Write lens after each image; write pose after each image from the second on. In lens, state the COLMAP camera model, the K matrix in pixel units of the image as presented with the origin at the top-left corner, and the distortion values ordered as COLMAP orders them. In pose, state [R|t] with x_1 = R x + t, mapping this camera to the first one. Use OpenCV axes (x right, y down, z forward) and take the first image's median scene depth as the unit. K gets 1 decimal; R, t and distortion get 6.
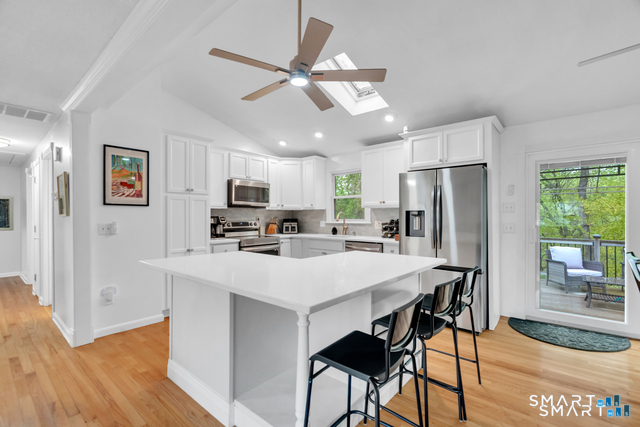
lens RADIAL K [[291.4, 0, 314.7], [0, 291.4, 216.4], [0, 0, 1]] dist [-0.000622, 0.000046]
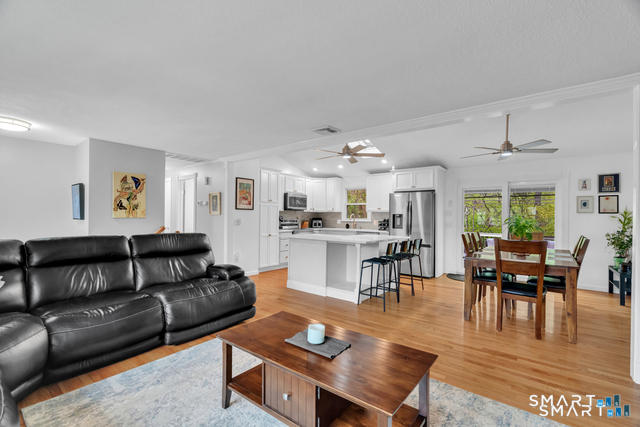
lens RADIAL K [[291.4, 0, 323.8], [0, 291.4, 213.6], [0, 0, 1]] dist [-0.000622, 0.000046]
pose [[0.997698, 0.013943, 0.066358, -0.185550], [-0.013329, 0.999864, -0.009677, -0.000053], [-0.066484, 0.008770, 0.997749, -0.614002]]
